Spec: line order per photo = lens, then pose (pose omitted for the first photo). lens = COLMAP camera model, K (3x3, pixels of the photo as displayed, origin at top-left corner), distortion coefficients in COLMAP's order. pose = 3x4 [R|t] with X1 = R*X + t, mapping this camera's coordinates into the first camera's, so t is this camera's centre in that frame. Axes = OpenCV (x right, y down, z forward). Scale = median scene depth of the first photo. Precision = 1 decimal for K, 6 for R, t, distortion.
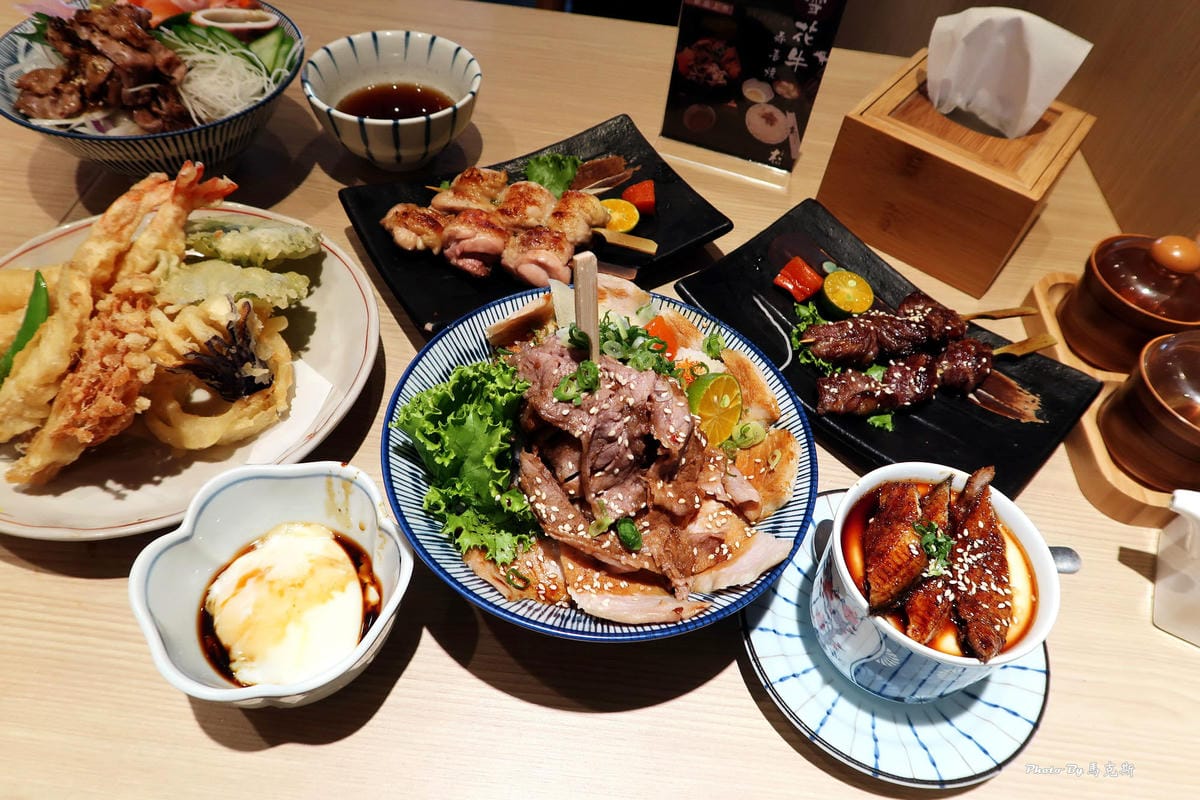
lens RADIAL K [[811.5, 0, 594.0], [0, 811.5, 395.0], [0, 0, 1]] dist [-0.030077, 0.007131]
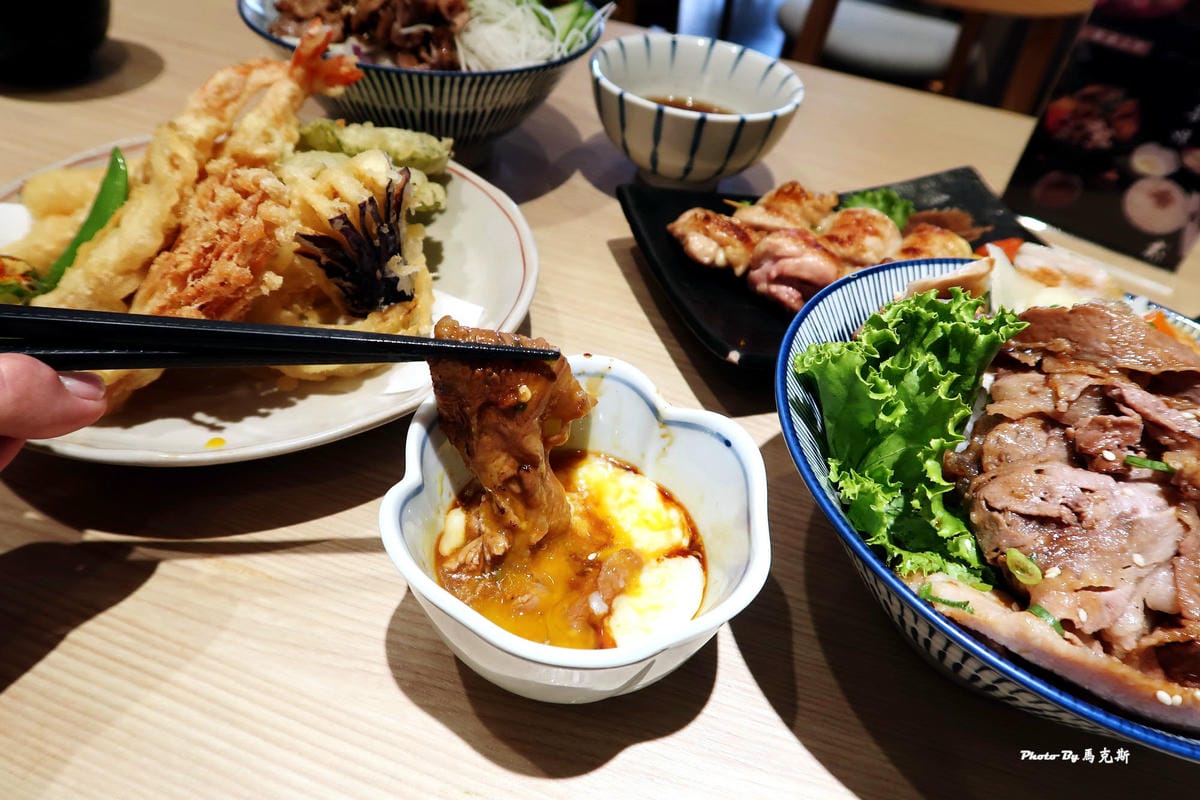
lens RADIAL K [[831.7, 0, 595.0], [0, 831.7, 398.8], [0, 0, 1]] dist [-0.027995, 0.011996]
pose [[0.972945, 0.170164, -0.156279, -0.191002], [-0.194583, 0.968211, -0.157178, 0.084318], [0.124565, 0.183335, 0.975127, 0.269773]]
